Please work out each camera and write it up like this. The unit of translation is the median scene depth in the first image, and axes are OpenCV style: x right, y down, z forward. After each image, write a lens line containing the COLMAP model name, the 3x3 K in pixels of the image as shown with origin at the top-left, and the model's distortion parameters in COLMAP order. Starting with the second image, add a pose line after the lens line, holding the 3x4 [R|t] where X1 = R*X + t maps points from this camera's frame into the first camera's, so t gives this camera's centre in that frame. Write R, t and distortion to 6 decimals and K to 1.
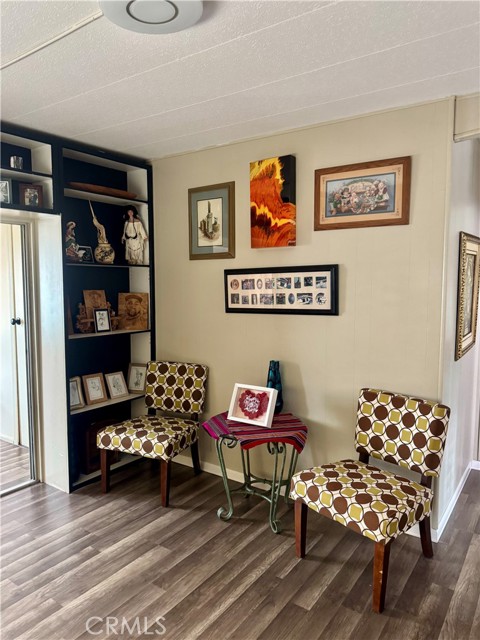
lens RADIAL K [[453.7, 0, 249.3], [0, 453.7, 321.1], [0, 0, 1]] dist [0.044796, -0.056828]
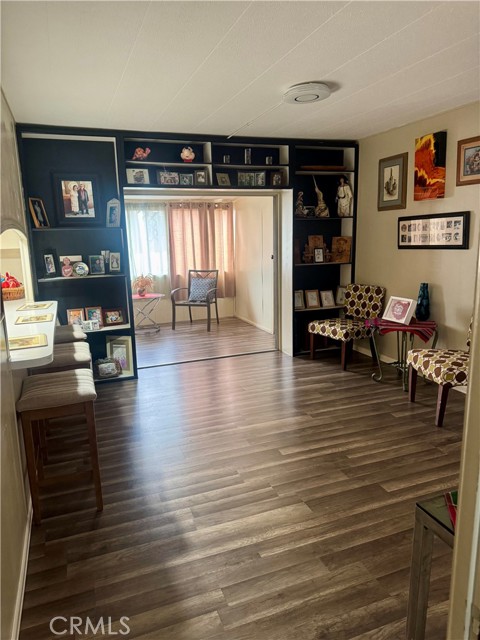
lens RADIAL K [[453.7, 0, 242.4], [0, 453.7, 321.7], [0, 0, 1]] dist [0.044796, -0.056828]
pose [[0.826407, 0.085206, -0.556589, 0.380534], [-0.020953, 0.992453, 0.120820, 0.046763], [0.562683, -0.088184, 0.821956, -0.478747]]
